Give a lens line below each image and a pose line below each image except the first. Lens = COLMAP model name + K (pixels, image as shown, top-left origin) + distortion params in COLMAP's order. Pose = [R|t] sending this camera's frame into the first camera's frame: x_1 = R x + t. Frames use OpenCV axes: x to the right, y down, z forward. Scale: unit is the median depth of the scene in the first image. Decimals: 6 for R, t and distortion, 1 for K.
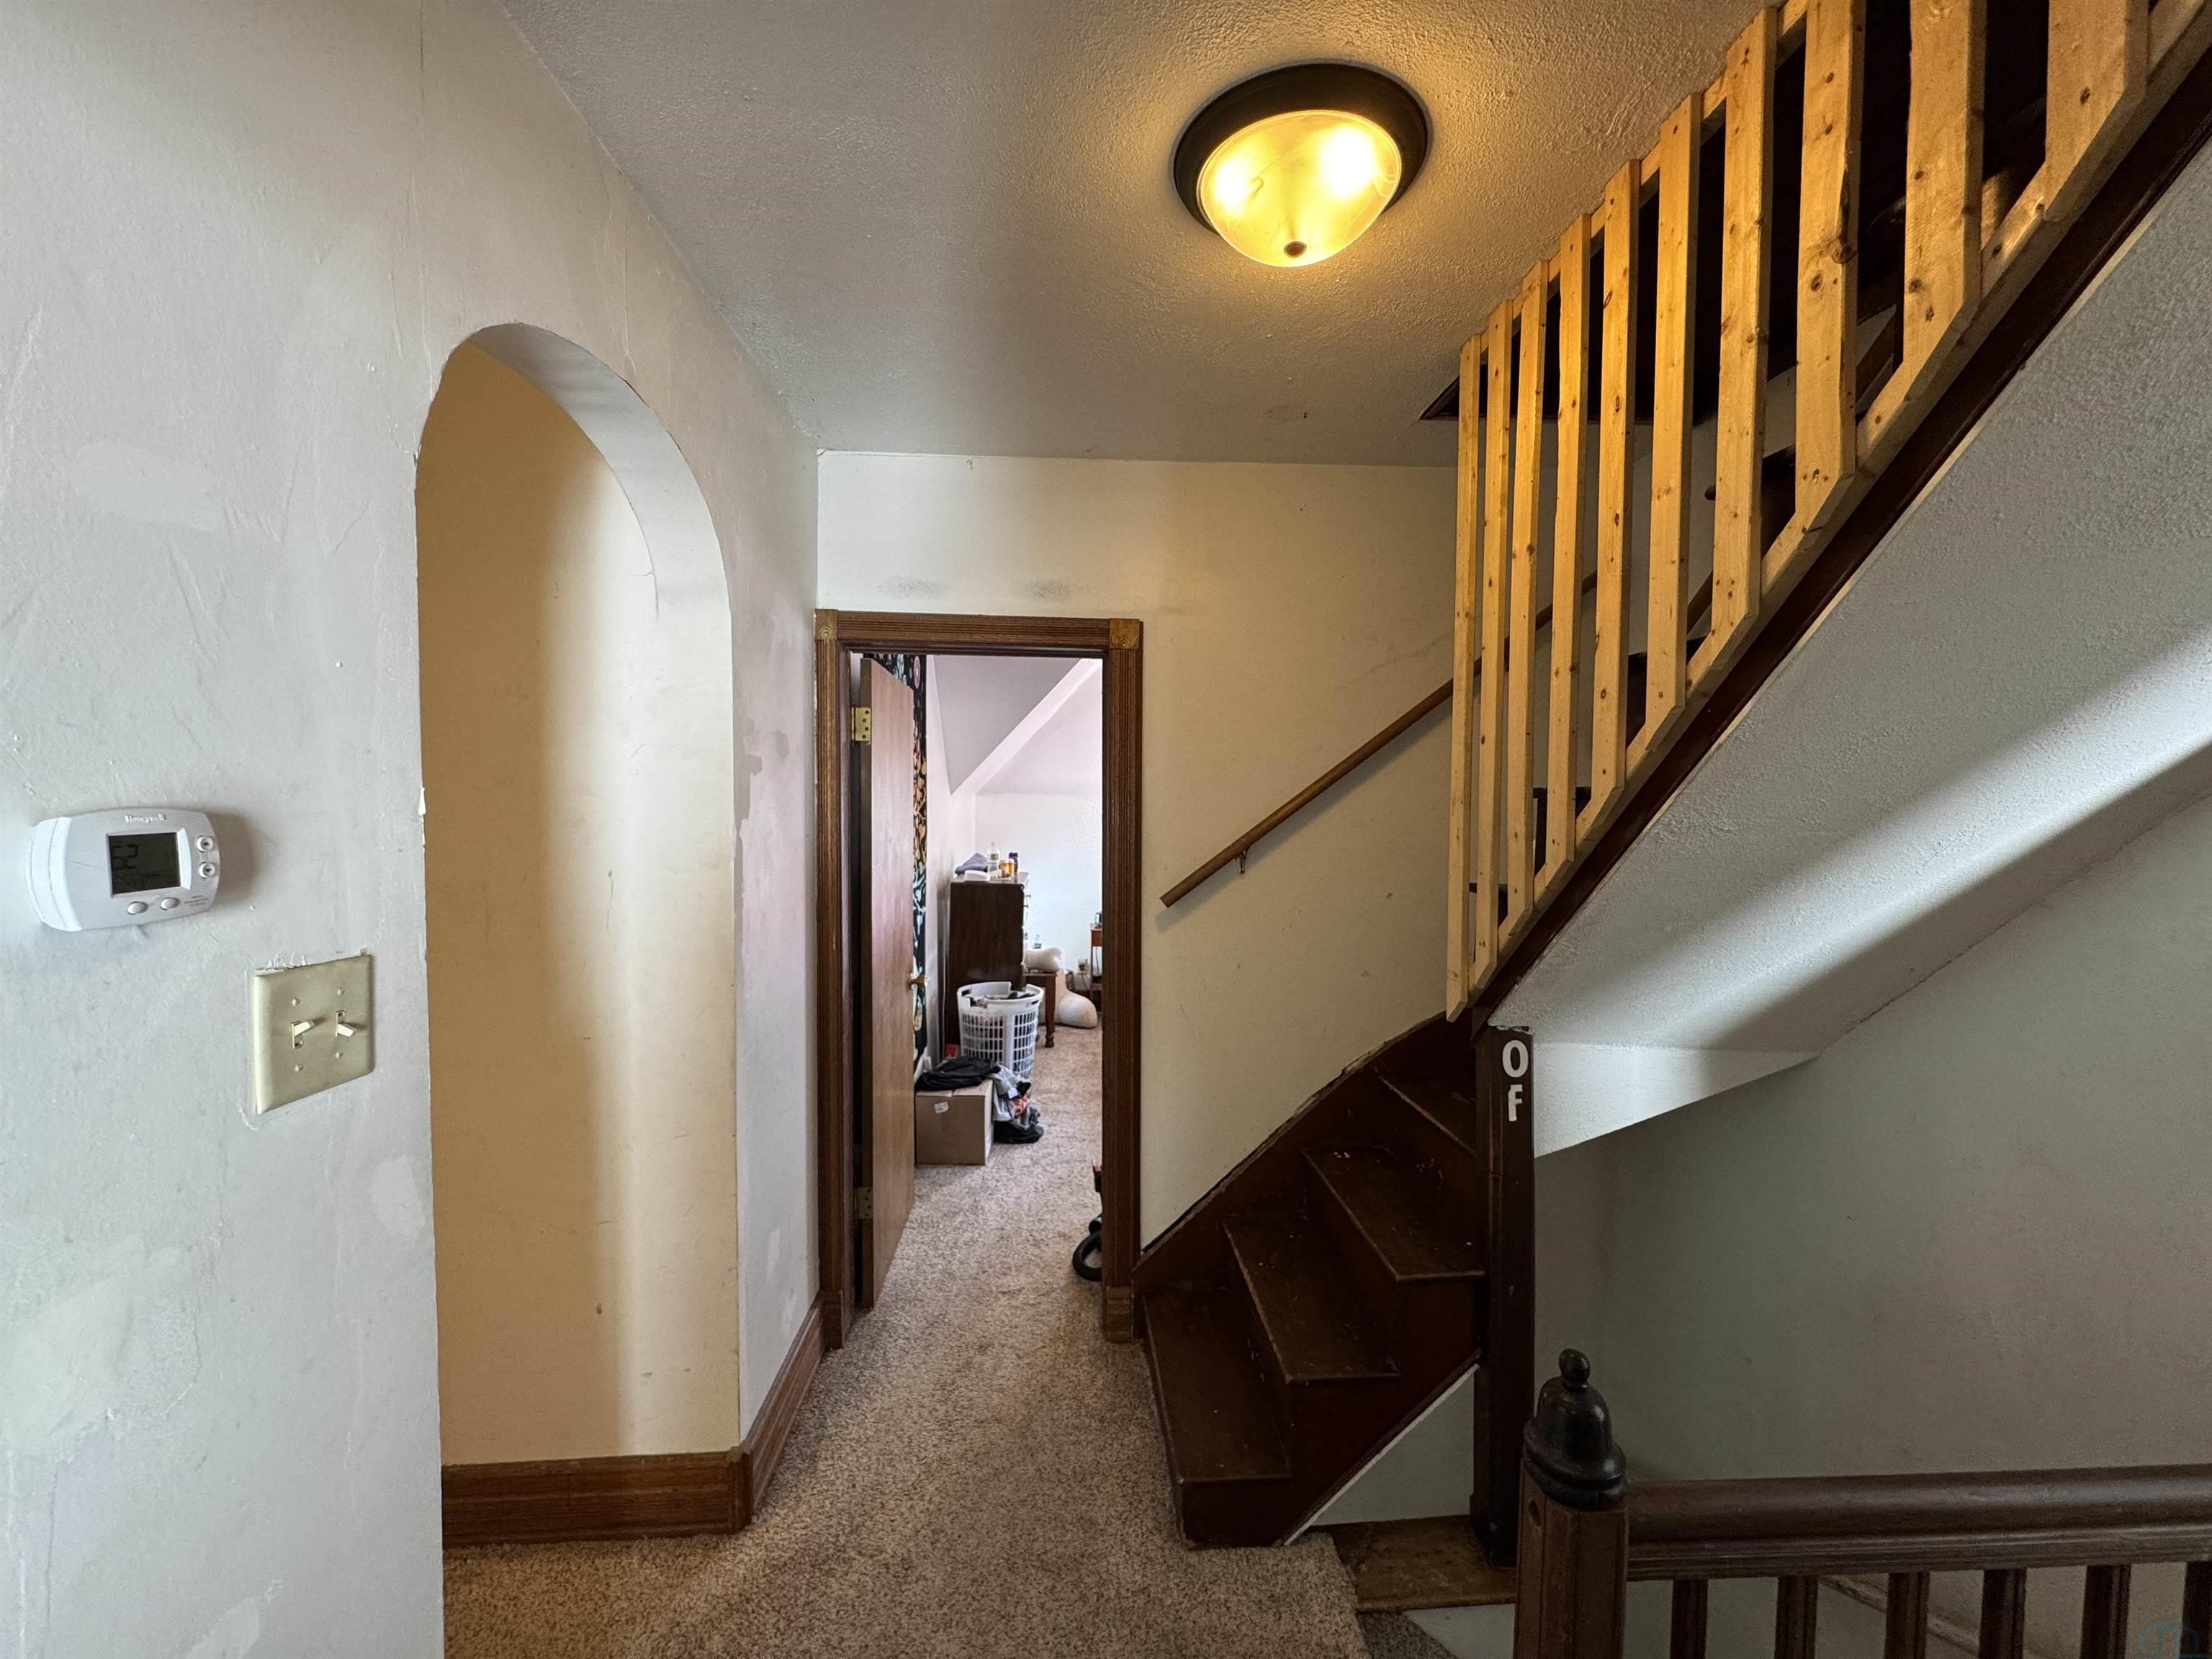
lens RADIAL K [[877.0, 0, 1103.8], [0, 877.0, 831.9], [0, 0, 1]] dist [-0.000805, -0.000087]
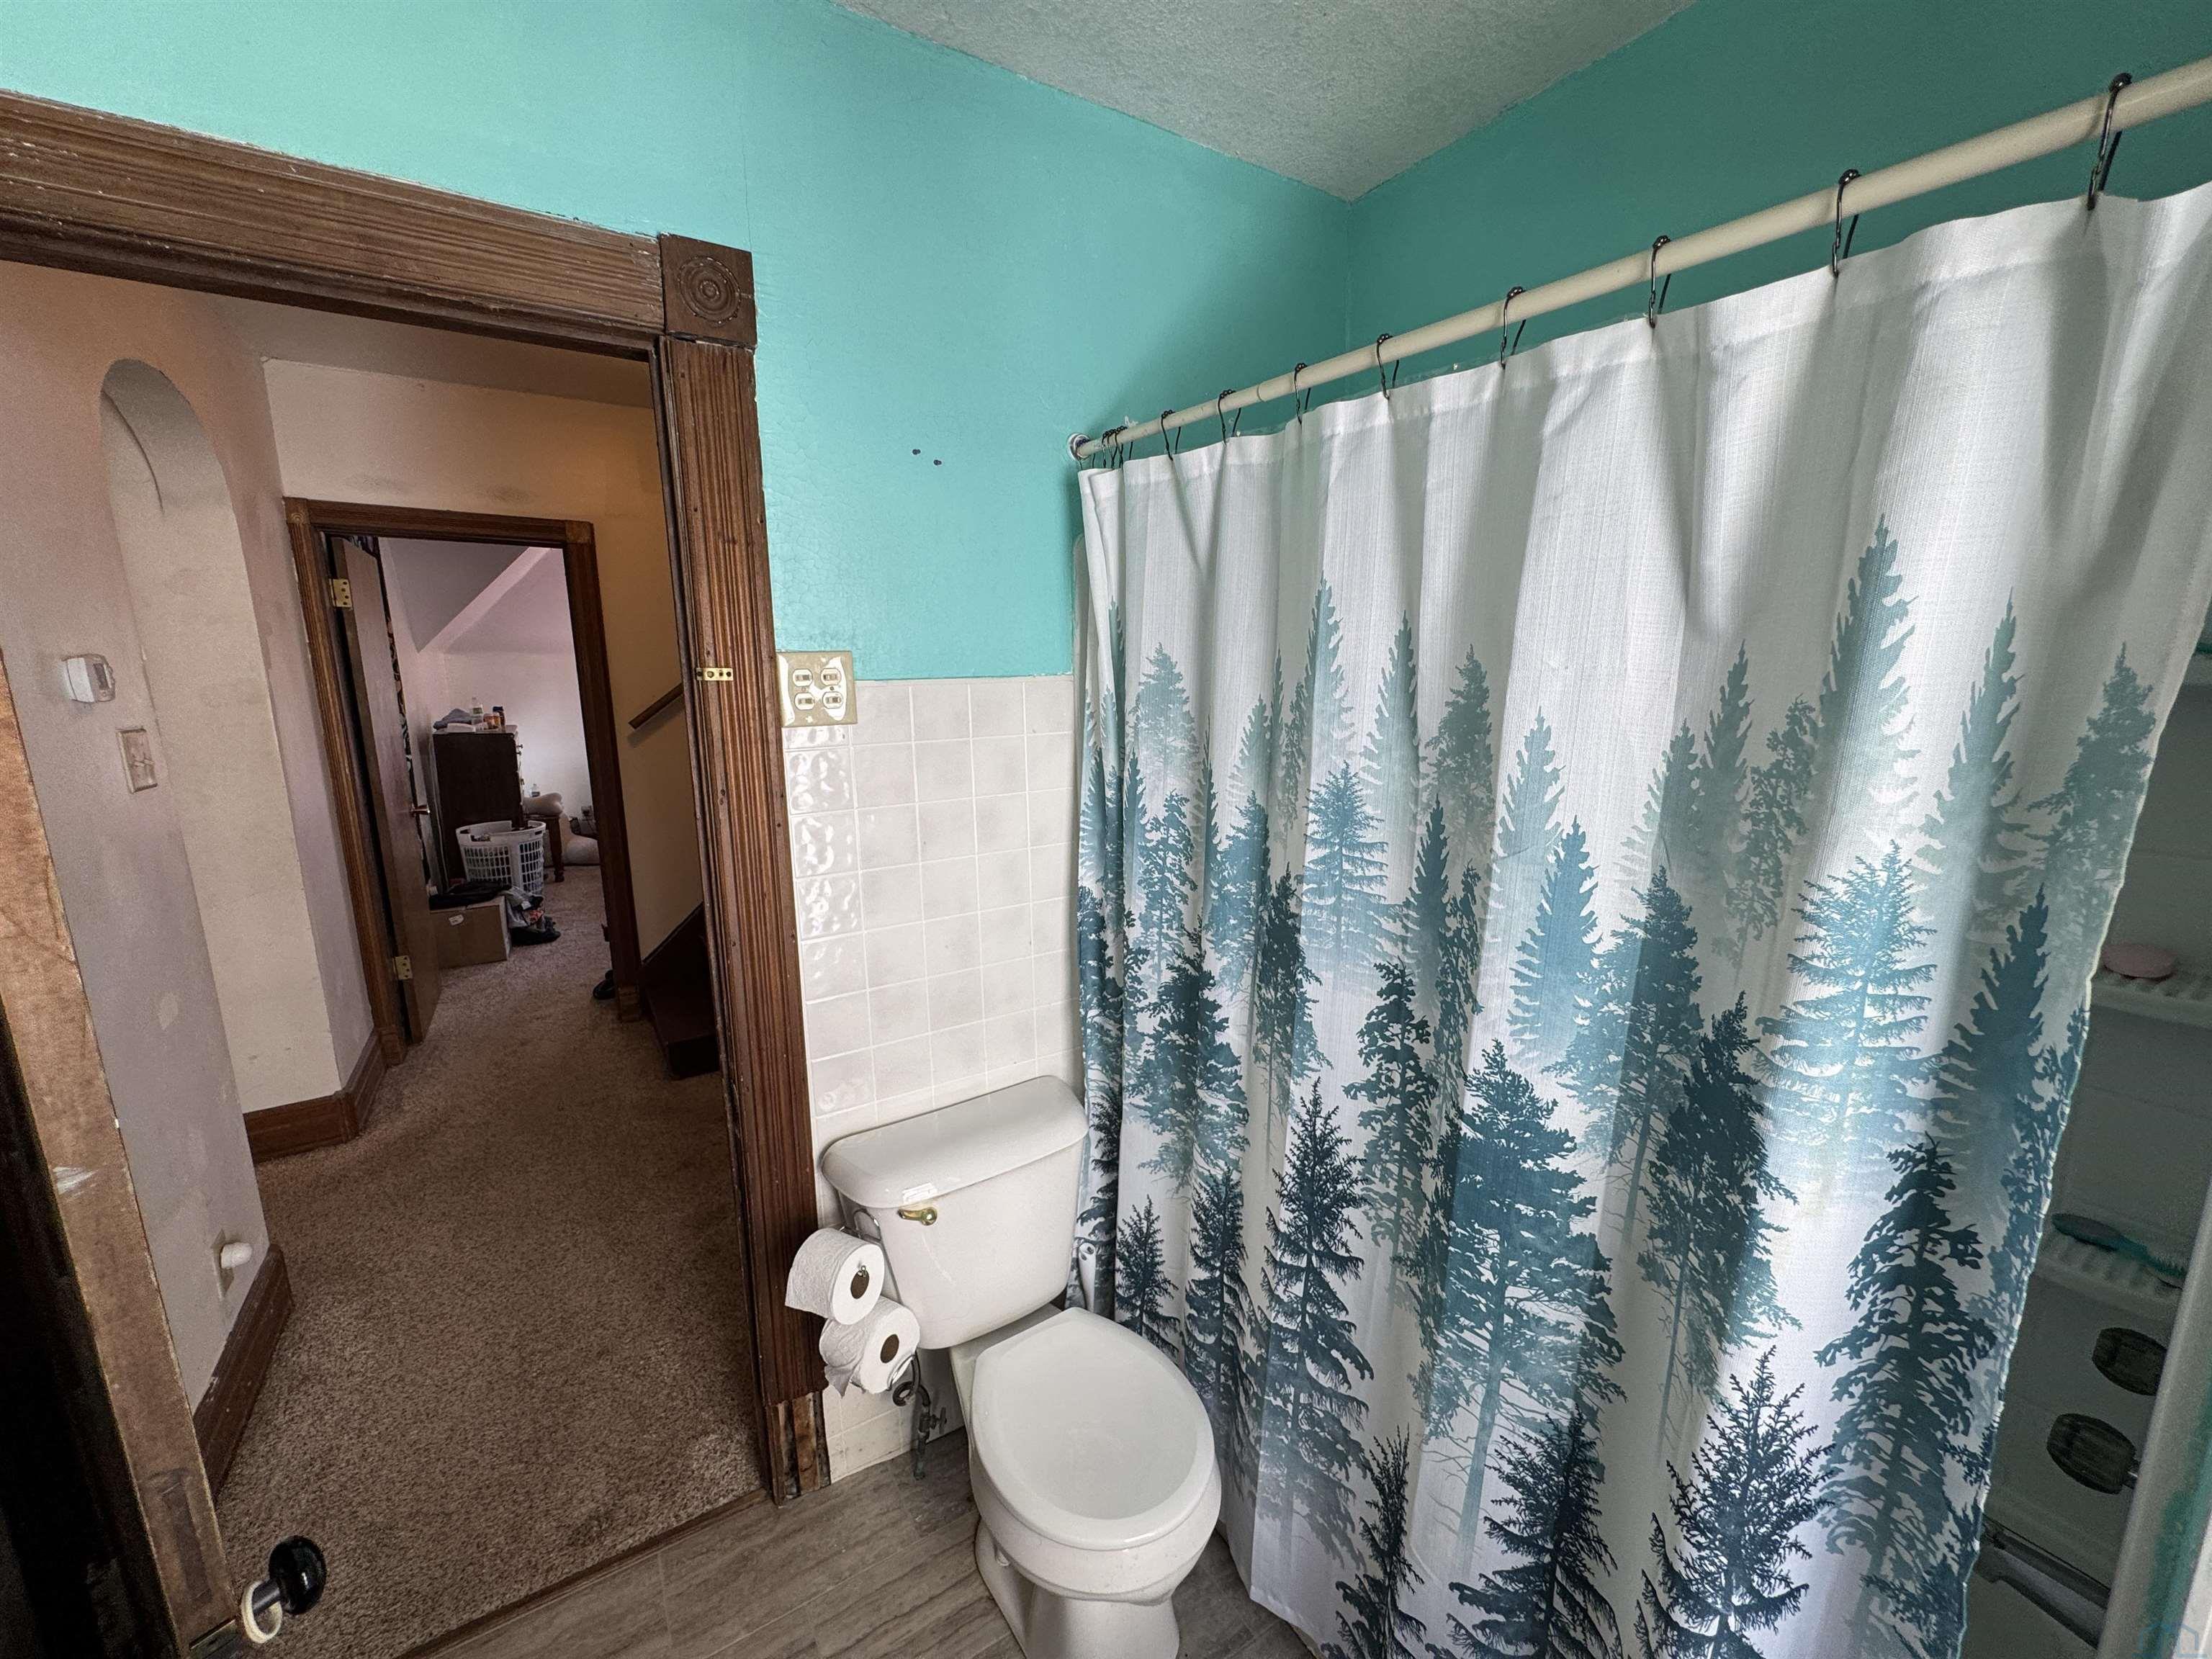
lens RADIAL K [[877.0, 0, 1103.8], [0, 877.0, 835.1], [0, 0, 1]] dist [-0.000805, -0.000087]
pose [[0.874782, -0.099768, 0.474134, 0.029099], [0.021727, 0.985663, 0.167319, 0.019746], [-0.484030, -0.136067, 0.864408, -0.414100]]
